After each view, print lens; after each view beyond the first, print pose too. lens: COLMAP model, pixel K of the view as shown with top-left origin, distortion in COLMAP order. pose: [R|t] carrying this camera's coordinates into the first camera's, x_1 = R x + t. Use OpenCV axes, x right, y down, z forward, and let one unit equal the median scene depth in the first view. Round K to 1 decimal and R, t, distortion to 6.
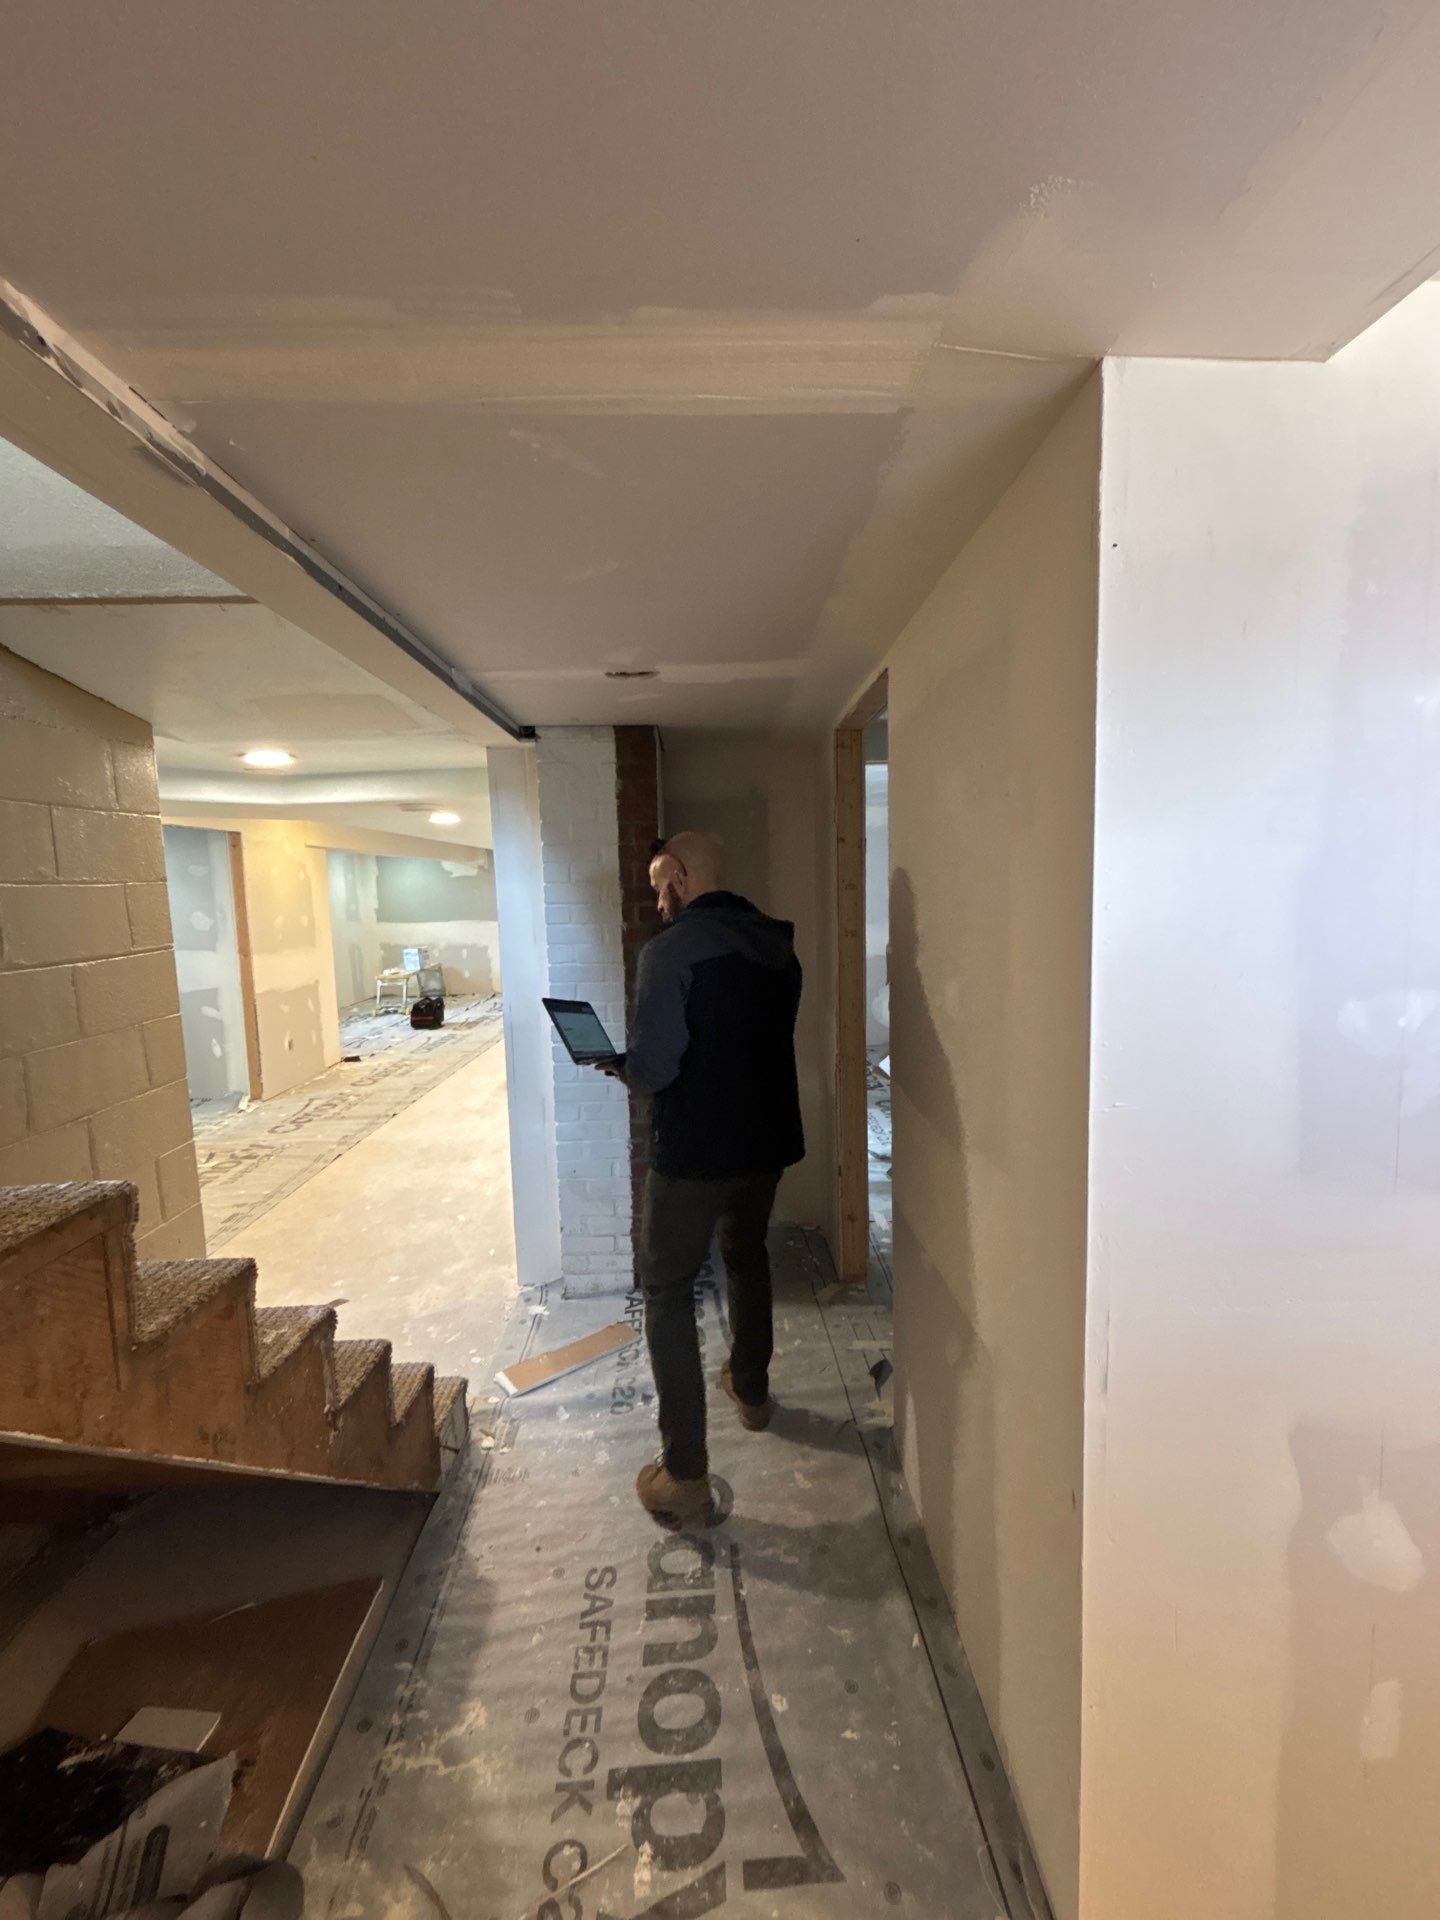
lens RADIAL K [[760.0, 0, 712.1], [0, 760.0, 950.1], [0, 0, 1]] dist [0.000465, 0.000343]
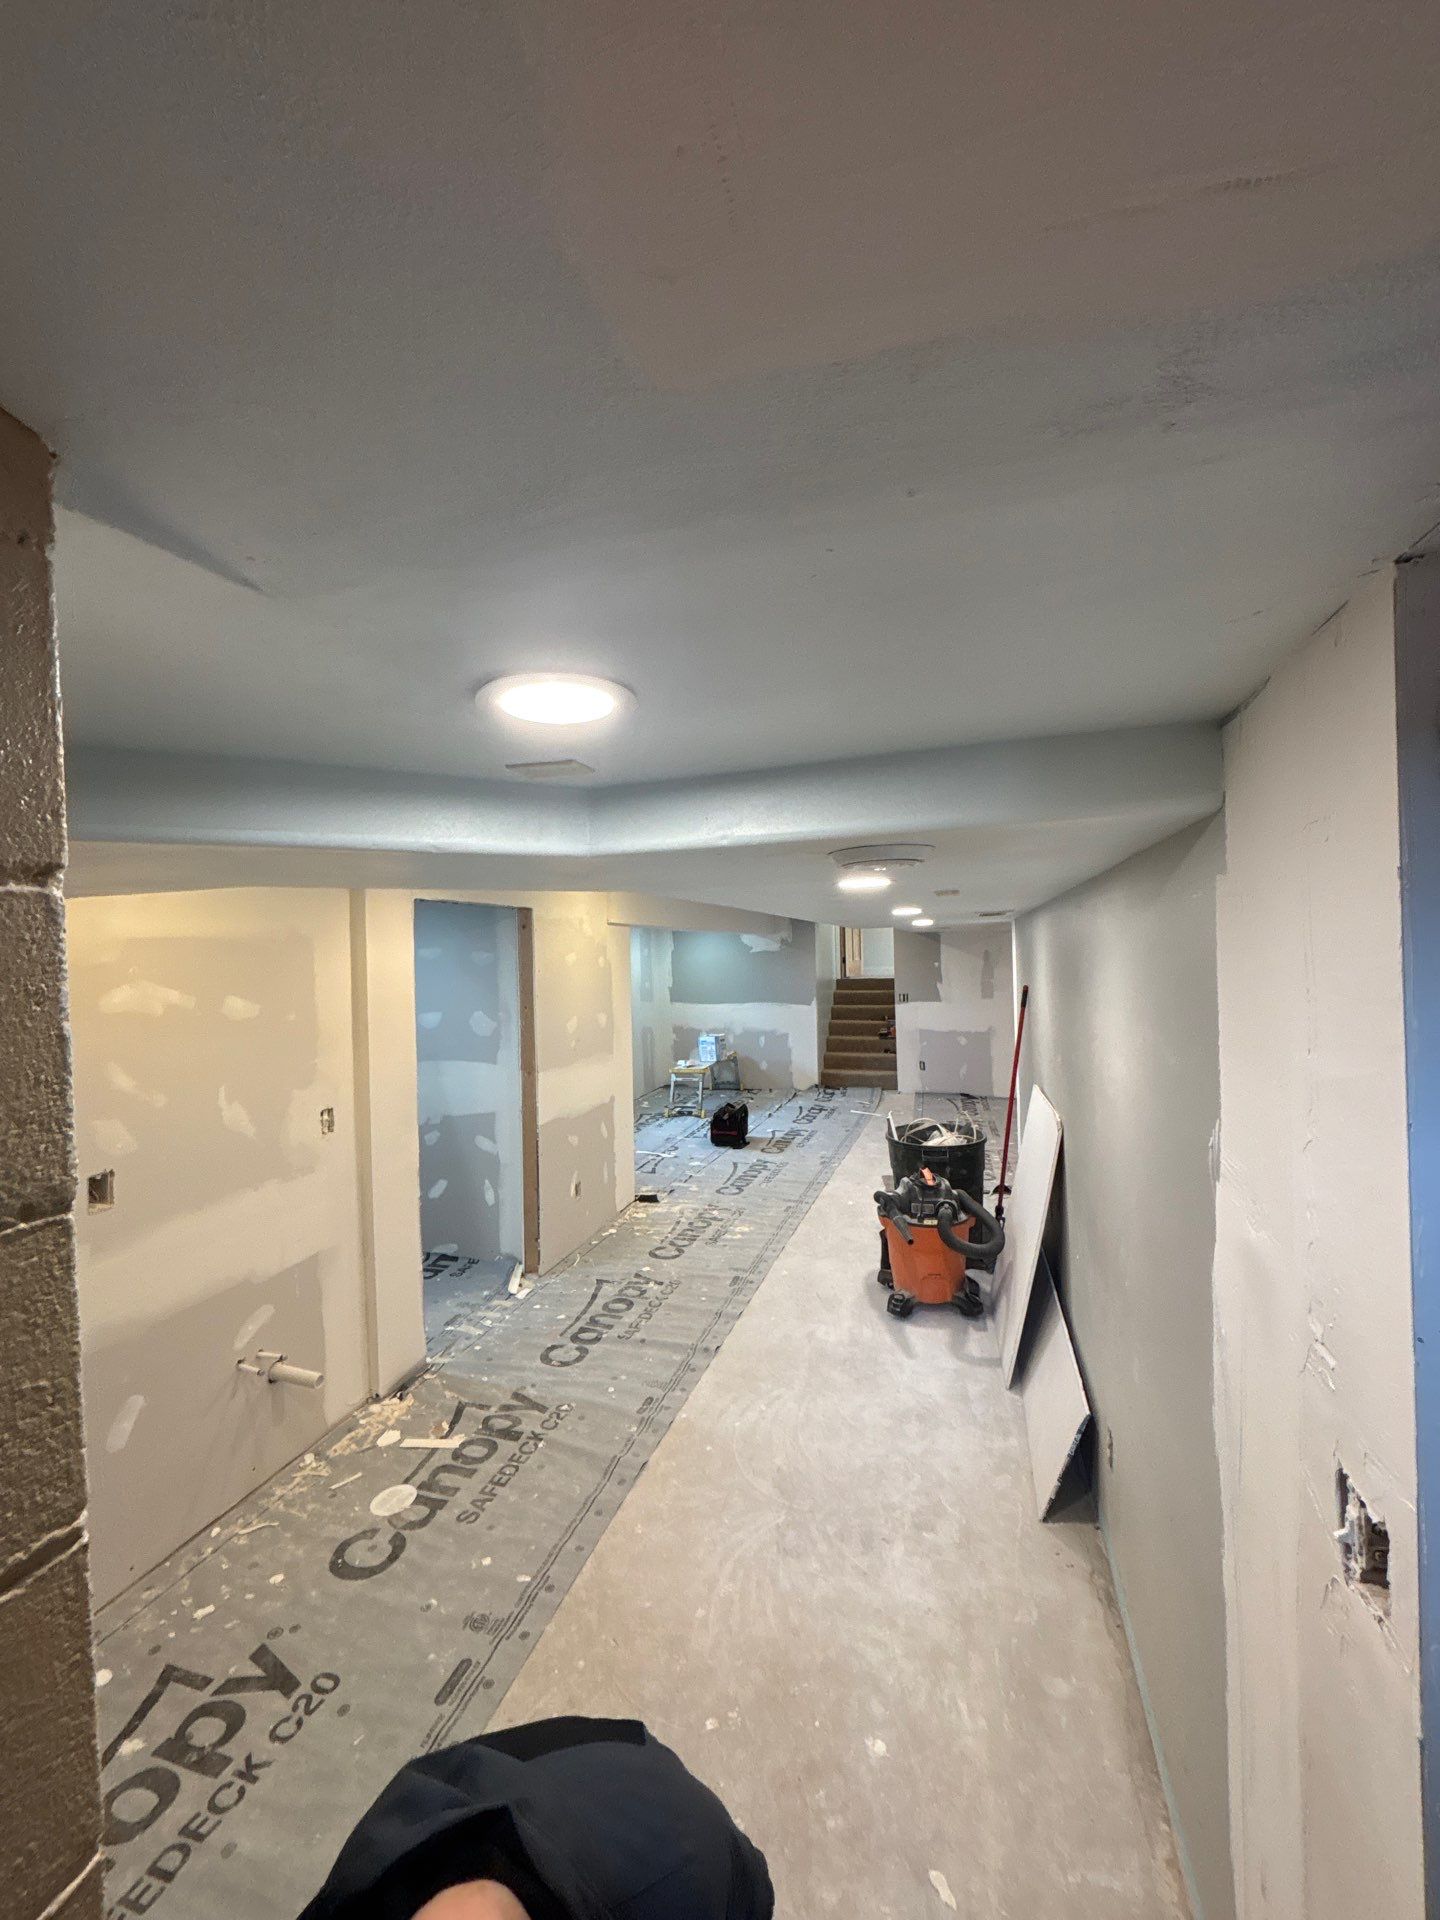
lens RADIAL K [[760.0, 0, 734.6], [0, 760.0, 947.0], [0, 0, 1]] dist [0.000465, 0.000343]
pose [[0.952424, 0.006773, -0.304700, -0.195506], [-0.033767, 0.995943, -0.083412, -0.059522], [0.302899, 0.089732, 0.948789, 0.341353]]
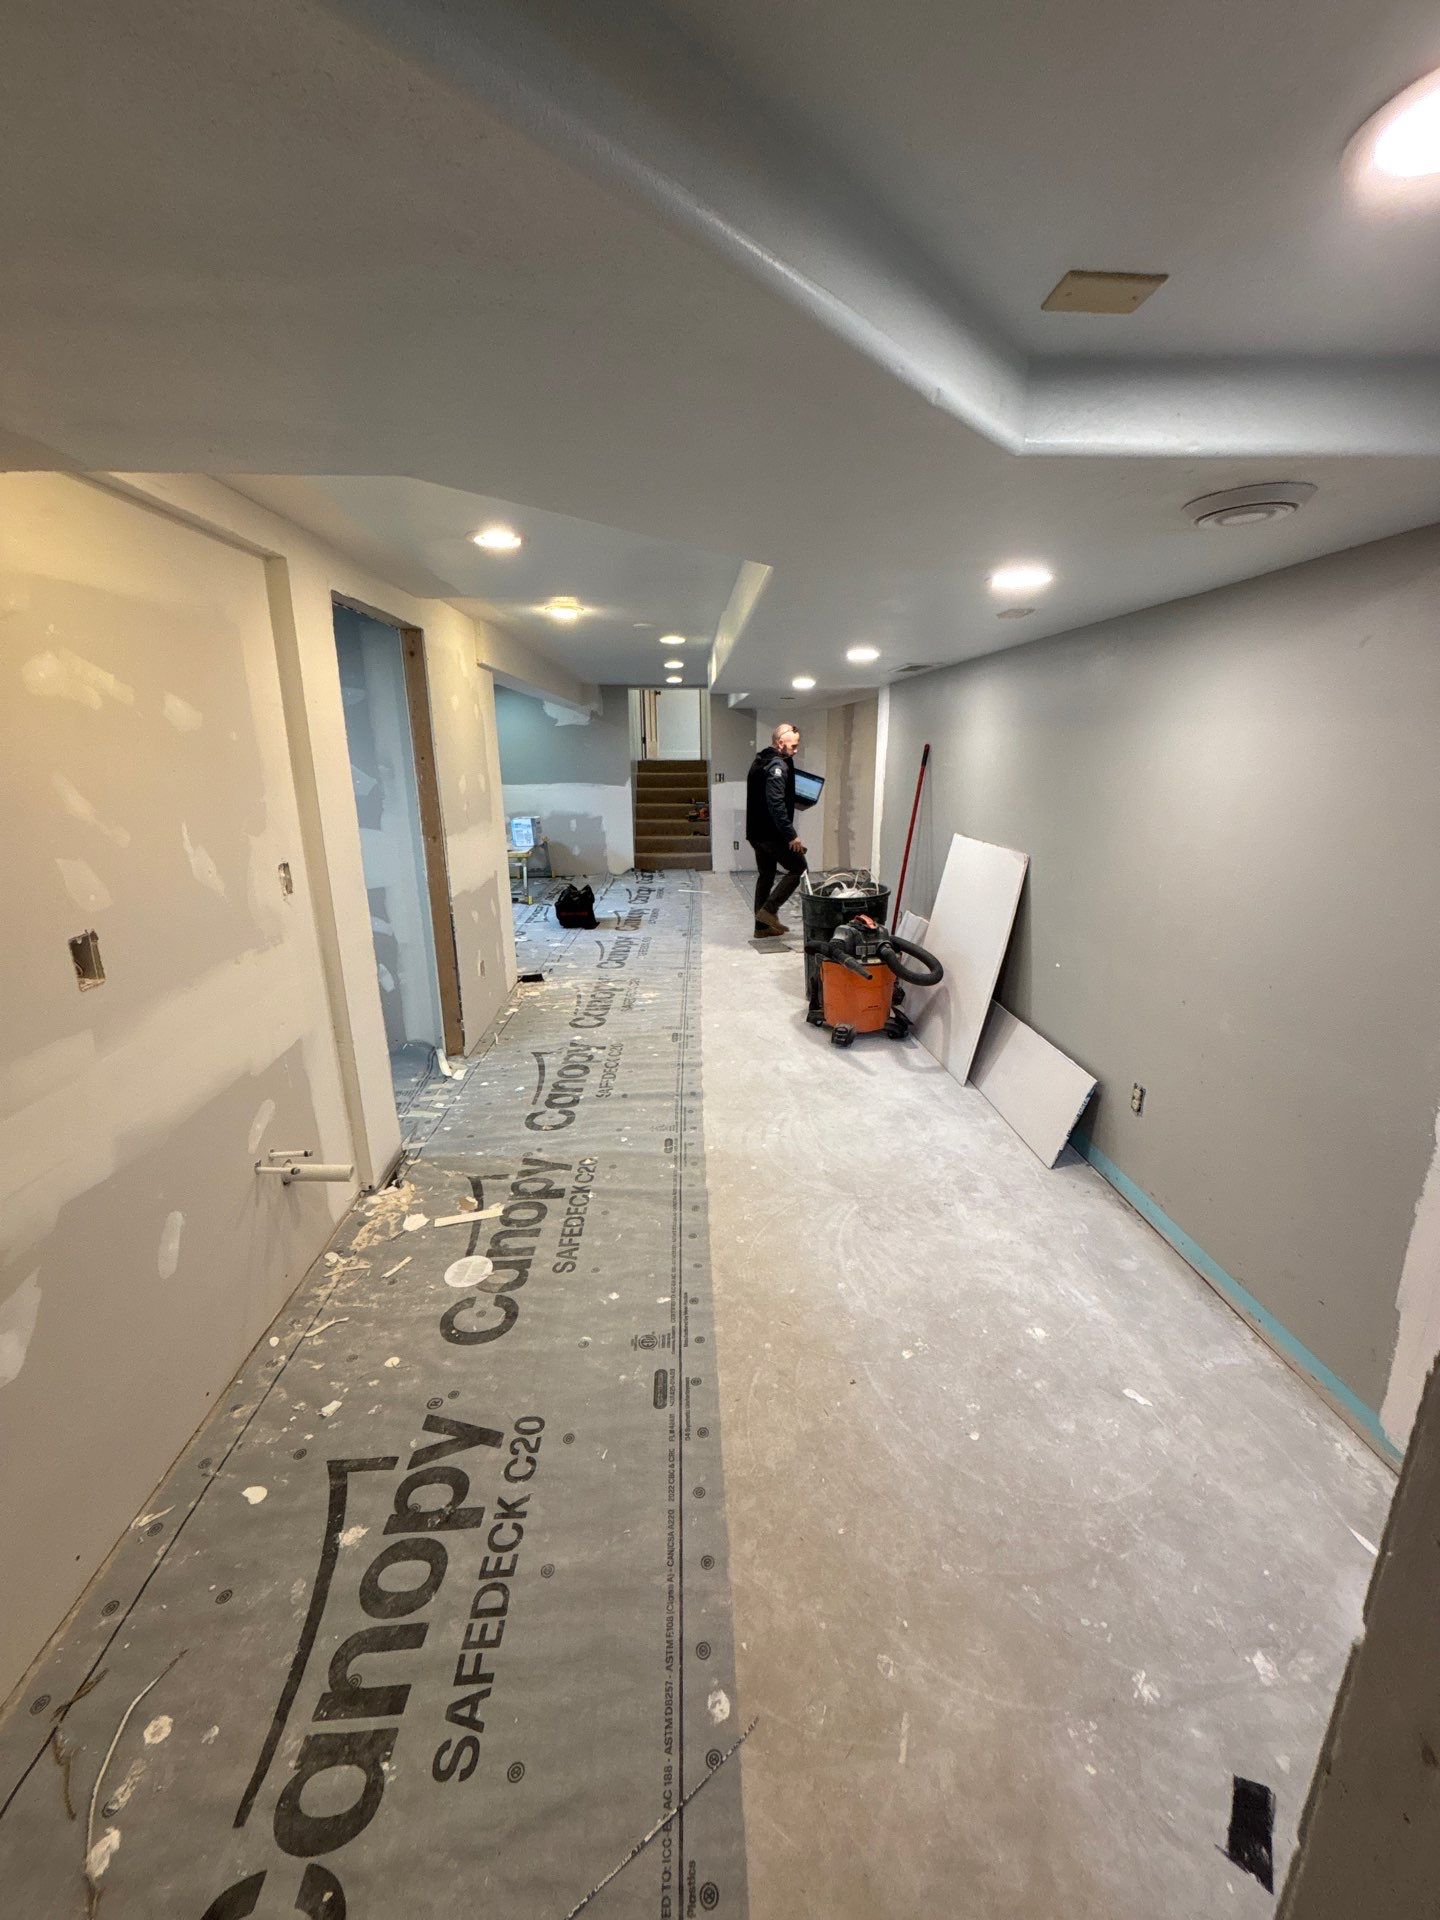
lens RADIAL K [[760.0, 0, 729.6], [0, 760.0, 942.2], [0, 0, 1]] dist [0.000465, 0.000343]
pose [[0.999017, 0.013642, 0.042184, -0.389115], [-0.020335, 0.986489, 0.162560, -0.015263], [-0.039396, -0.163258, 0.985797, 0.347703]]
